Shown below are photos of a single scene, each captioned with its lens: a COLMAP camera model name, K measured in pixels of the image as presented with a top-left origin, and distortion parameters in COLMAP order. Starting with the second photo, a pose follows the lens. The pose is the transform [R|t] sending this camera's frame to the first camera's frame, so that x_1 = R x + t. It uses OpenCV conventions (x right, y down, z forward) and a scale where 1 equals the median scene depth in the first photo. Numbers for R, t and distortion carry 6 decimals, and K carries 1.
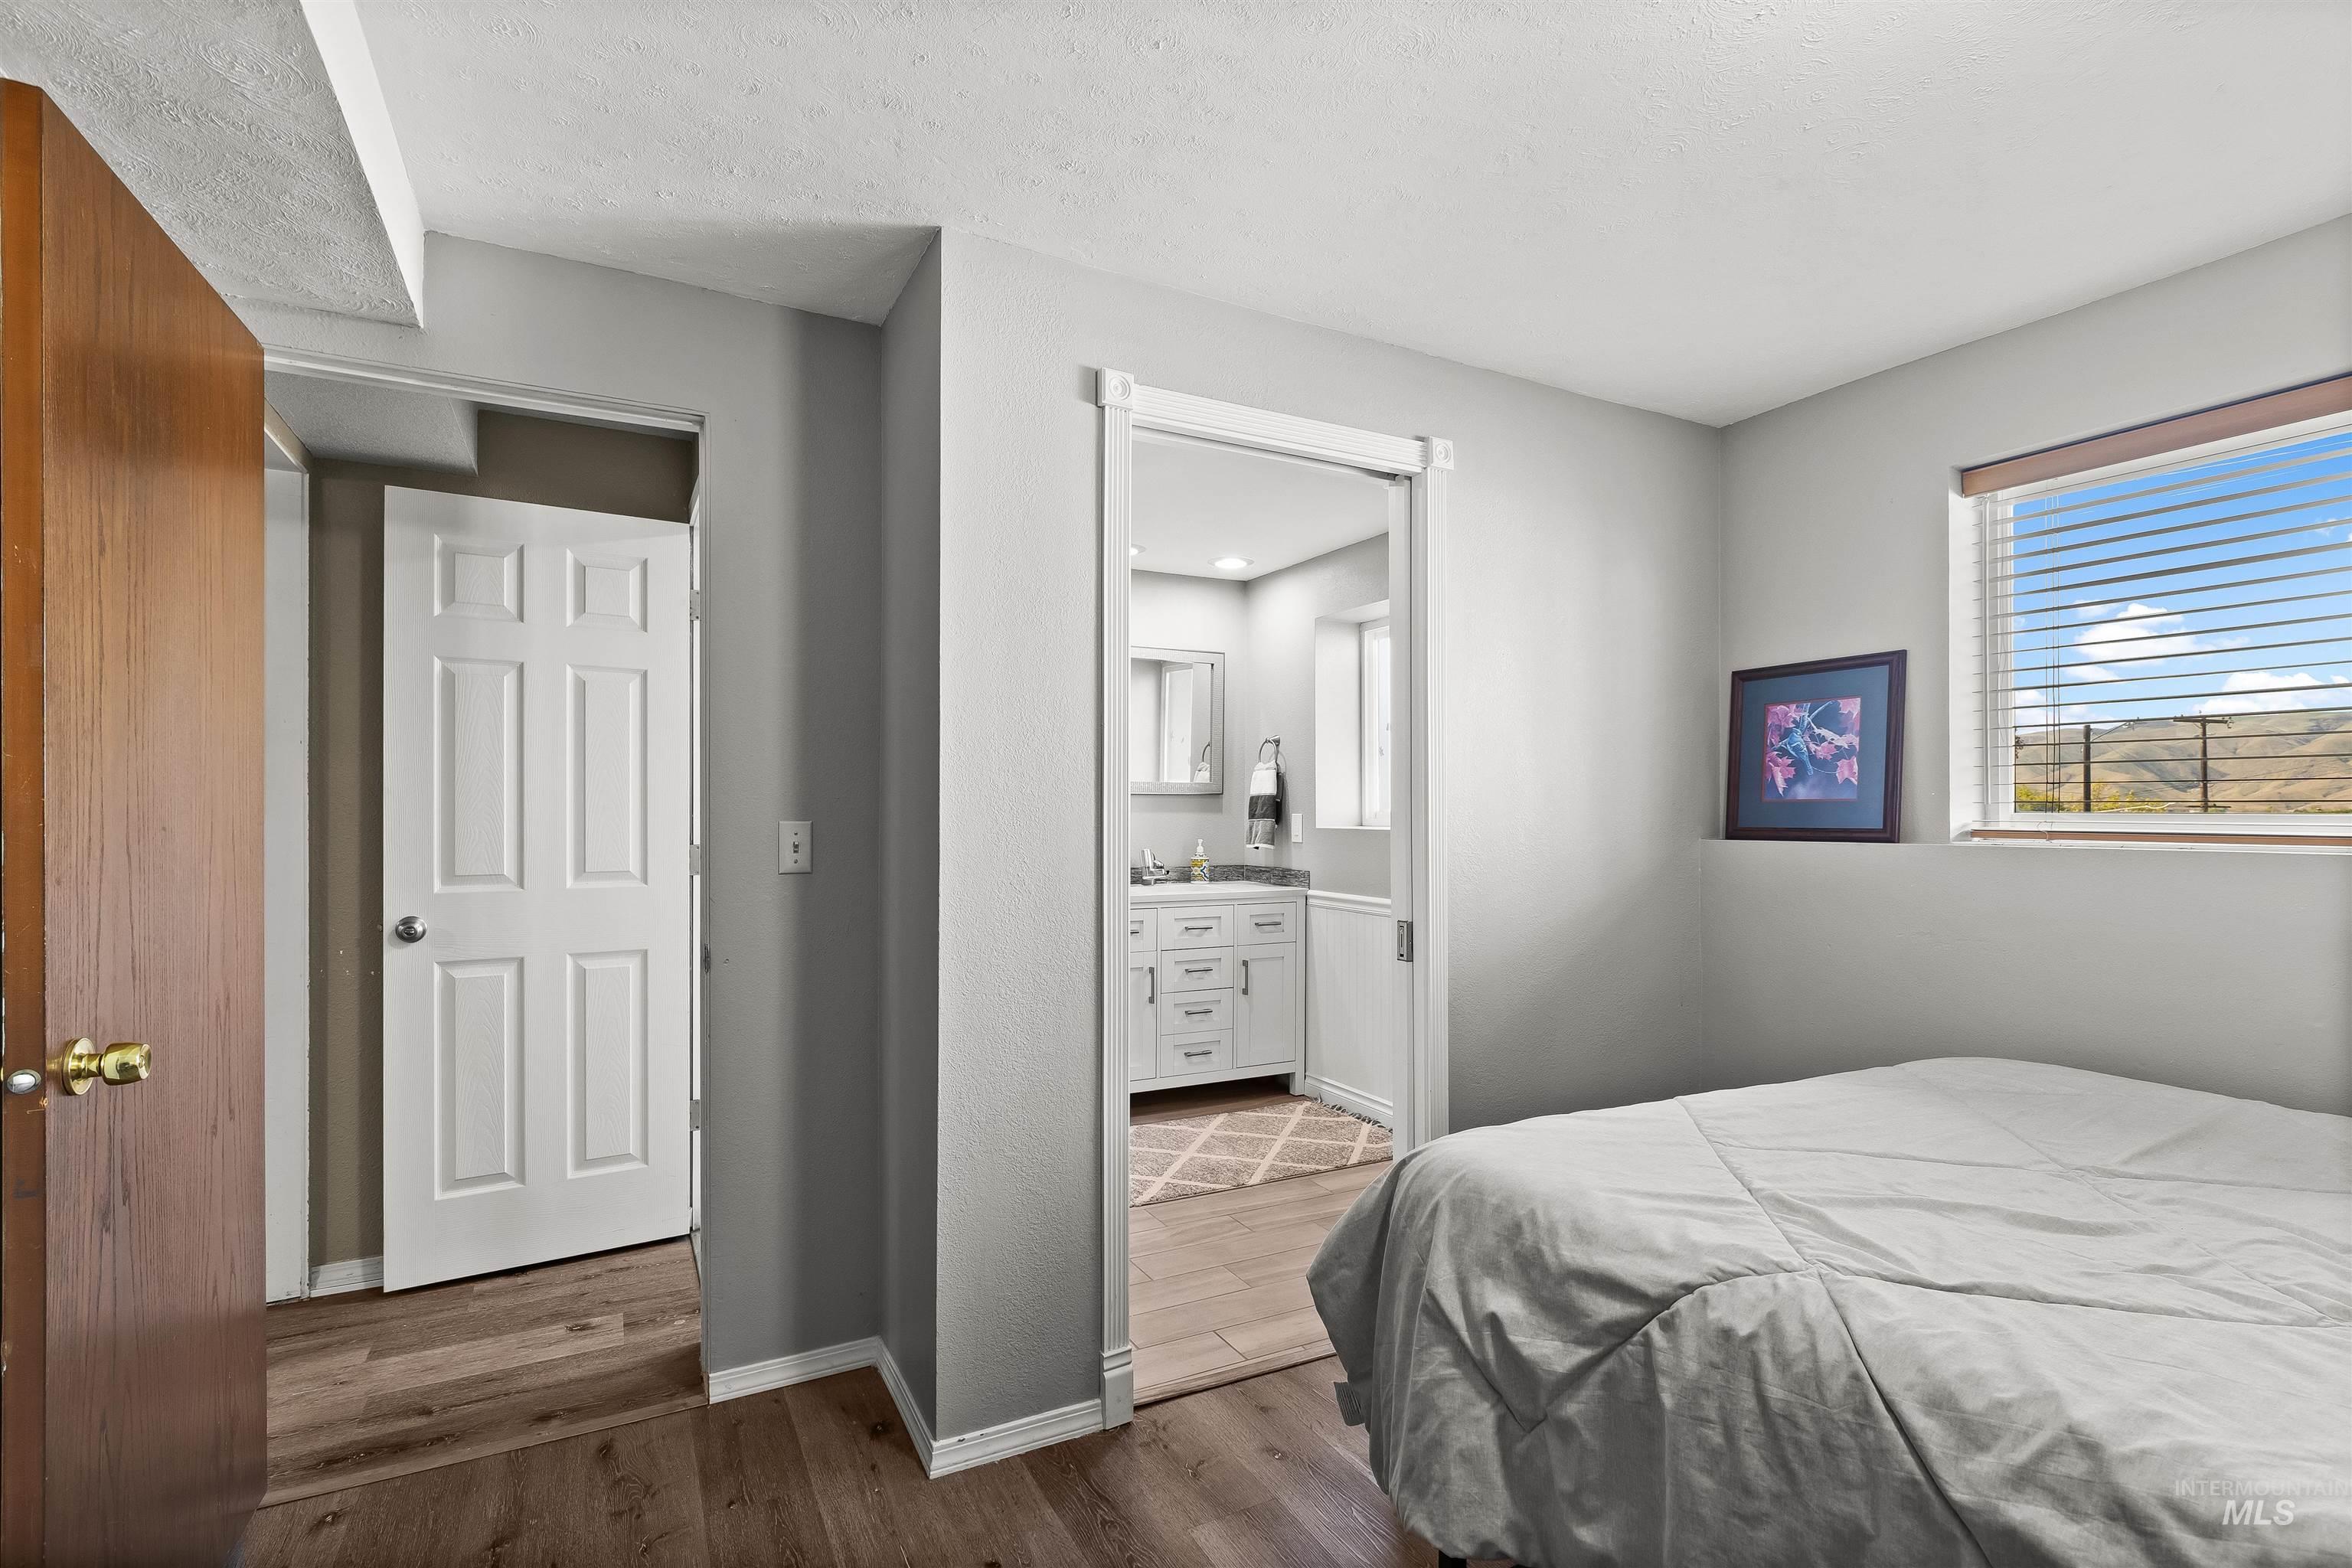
lens RADIAL K [[1085.7, 0, 1174.2], [0, 1085.7, 799.4], [0, 0, 1]] dist [-0.009975, 0.000631]
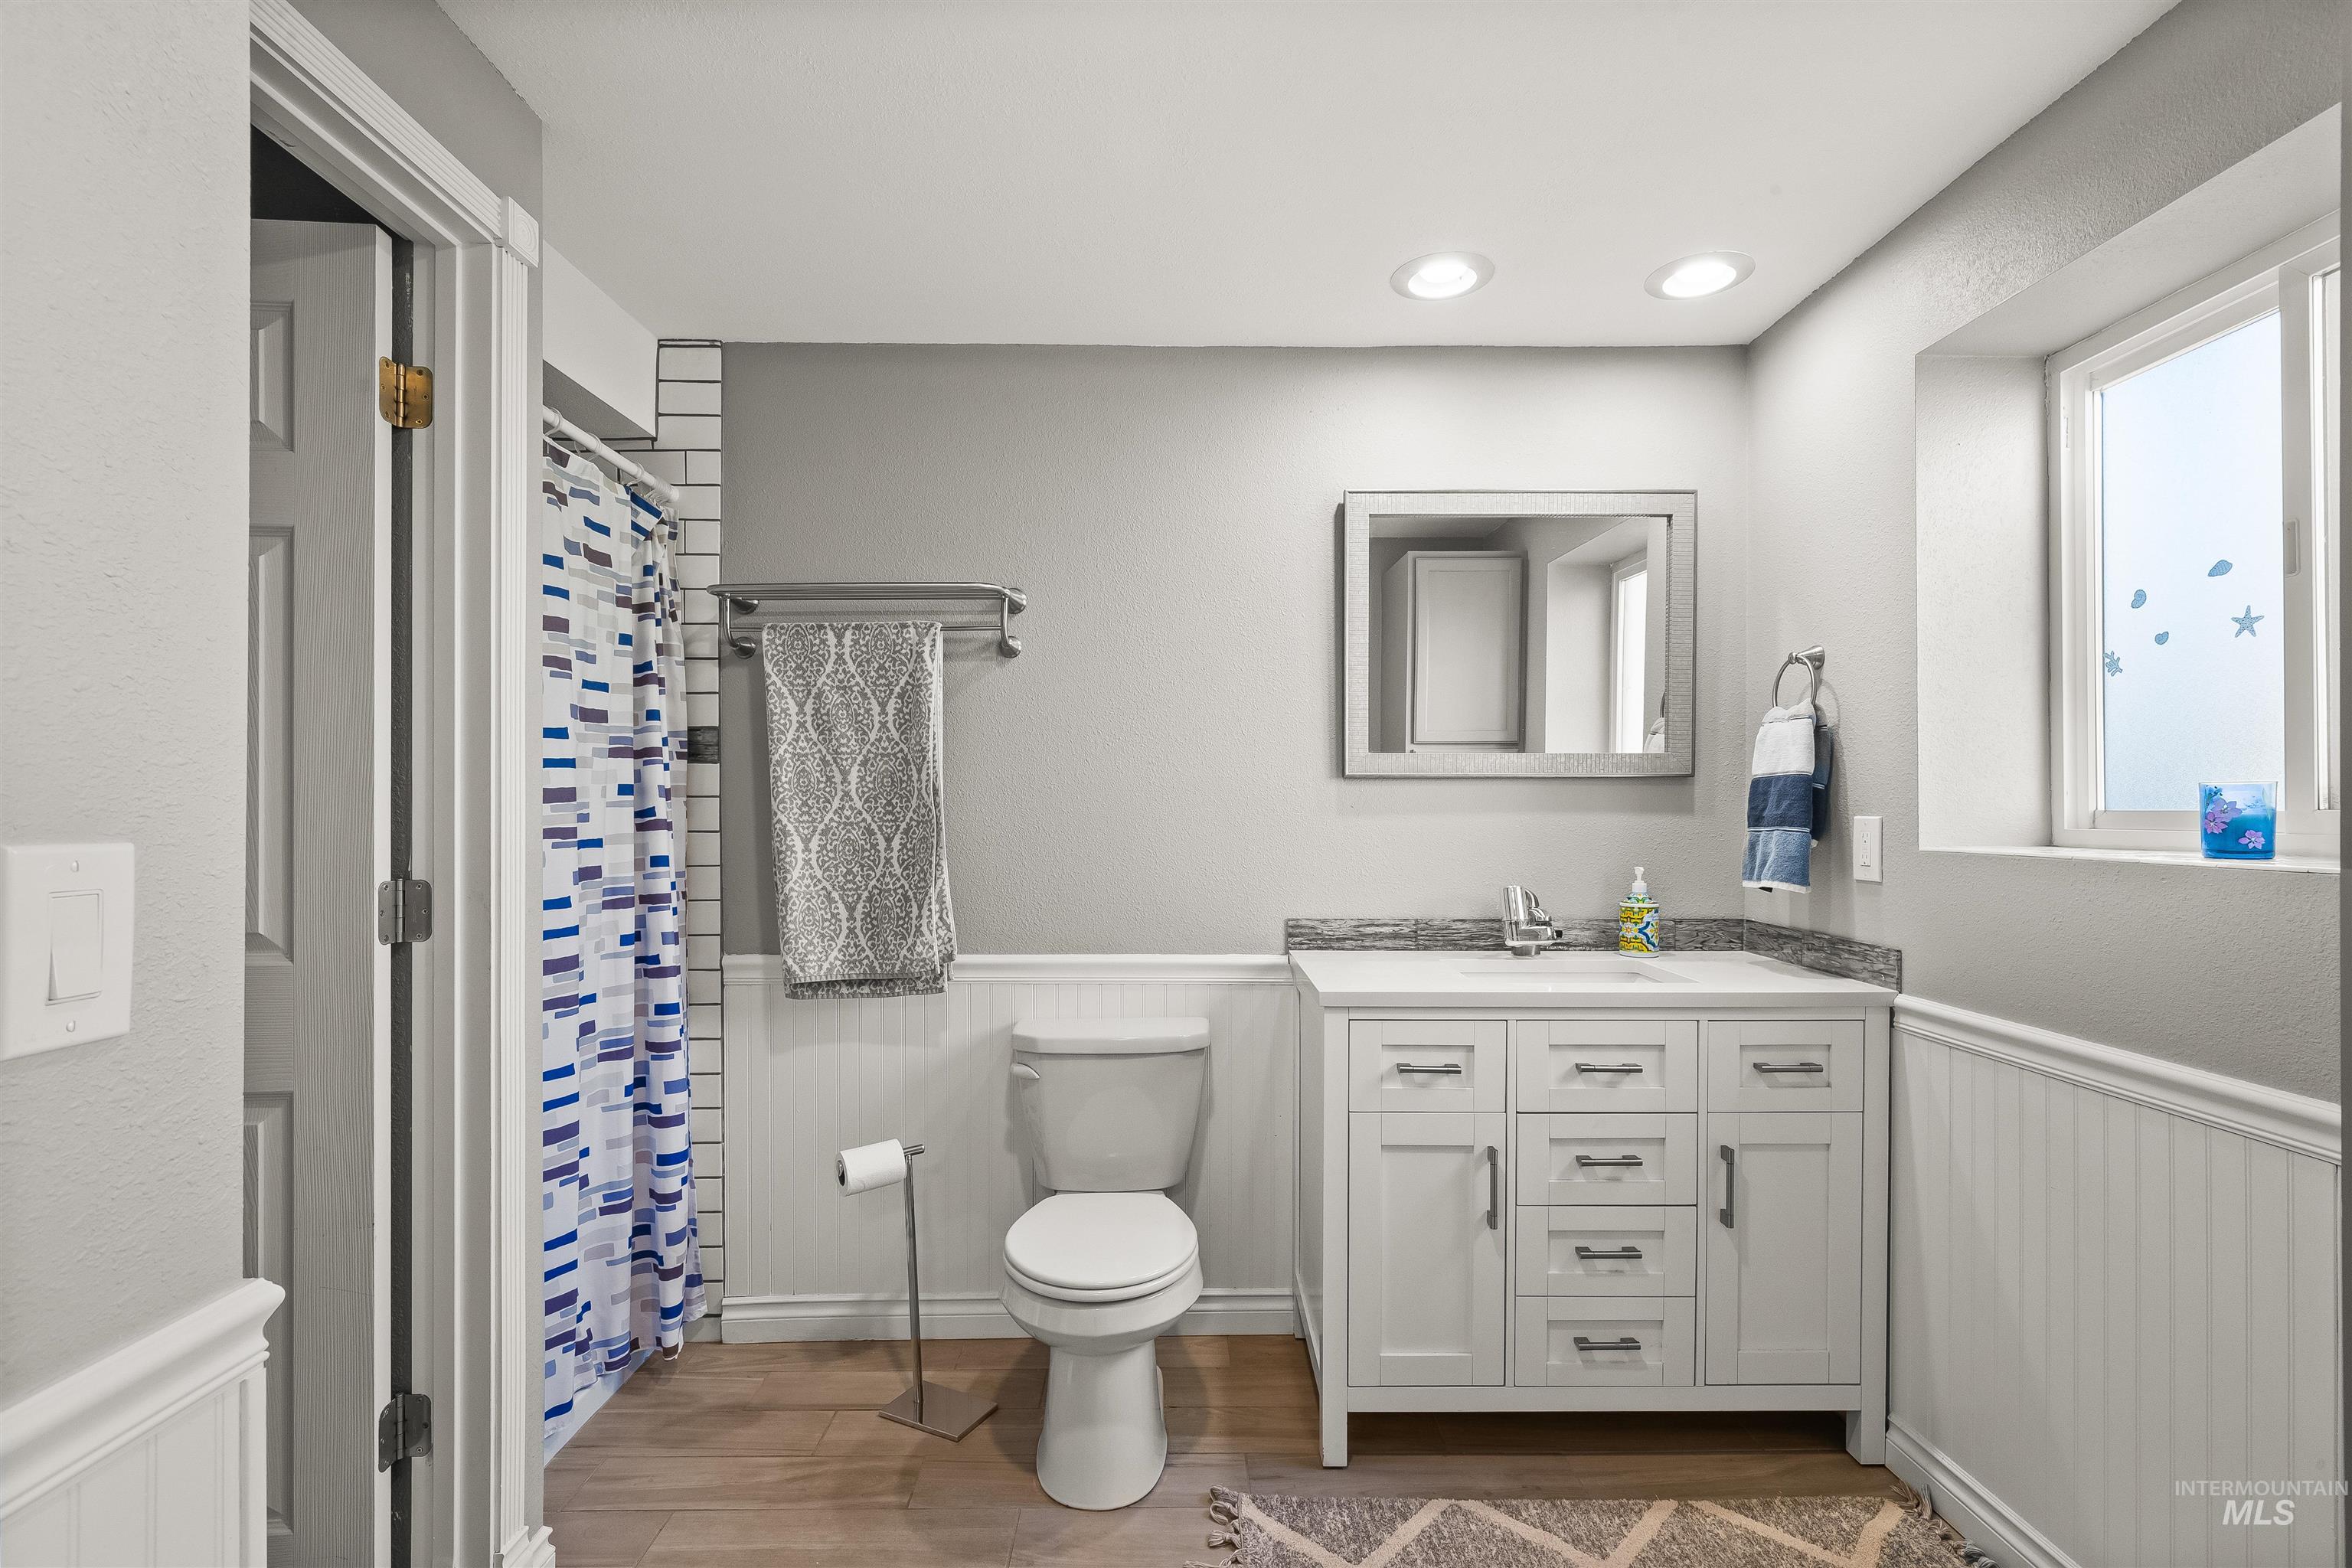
lens RADIAL K [[1085.7, 0, 1175.8], [0, 1085.7, 799.6], [0, 0, 1]] dist [-0.009975, 0.000631]
pose [[0.891779, -0.001050, -0.452470, 0.061624], [0.001874, 0.999997, 0.001373, 0.005316], [0.452467, -0.002073, 0.891779, 0.482960]]
